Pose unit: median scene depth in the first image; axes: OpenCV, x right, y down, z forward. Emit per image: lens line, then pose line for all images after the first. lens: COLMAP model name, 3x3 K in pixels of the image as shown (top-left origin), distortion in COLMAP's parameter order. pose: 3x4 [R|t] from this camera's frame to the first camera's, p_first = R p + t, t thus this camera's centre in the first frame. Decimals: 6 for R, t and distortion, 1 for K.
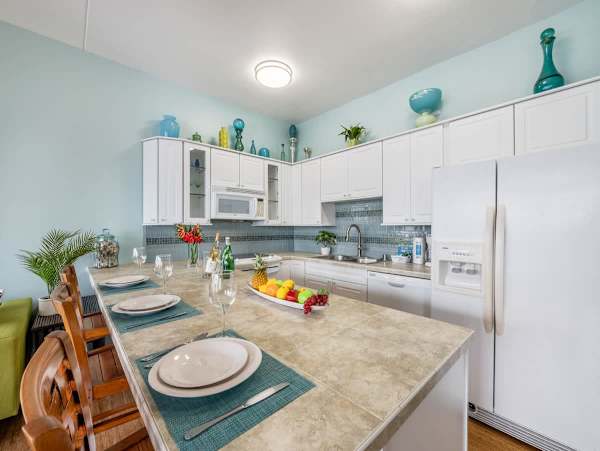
lens RADIAL K [[277.3, 0, 324.2], [0, 277.3, 226.4], [0, 0, 1]] dist [-0.002028, -0.000171]
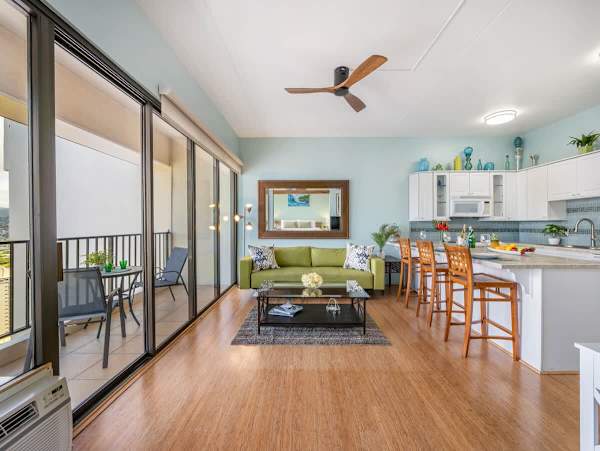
lens RADIAL K [[279.5, 0, 272.1], [0, 279.5, 226.7], [0, 0, 1]] dist [0.000168, 0.000506]
pose [[0.665870, 0.002019, -0.746065, 0.106328], [0.005921, 0.999951, 0.007991, 0.010403], [0.746044, -0.009739, 0.665825, -0.788134]]
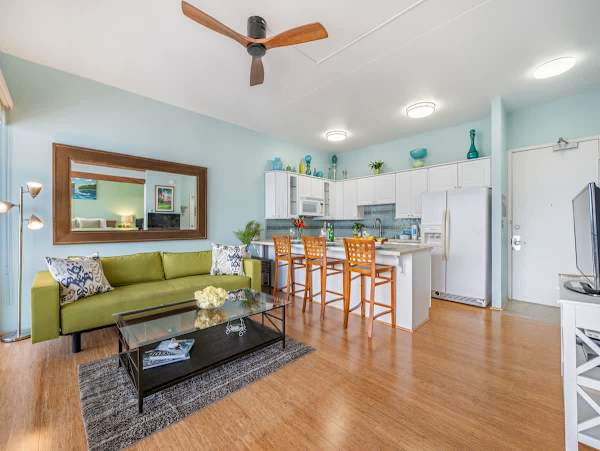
lens RADIAL K [[279.1, 0, 329.6], [0, 279.1, 227.0], [0, 0, 1]] dist [0.000414, -0.000129]
pose [[0.998823, -0.004254, 0.048314, -0.279481], [0.003697, 0.999926, 0.011610, 0.025215], [-0.048359, -0.011417, 0.998765, -0.737037]]
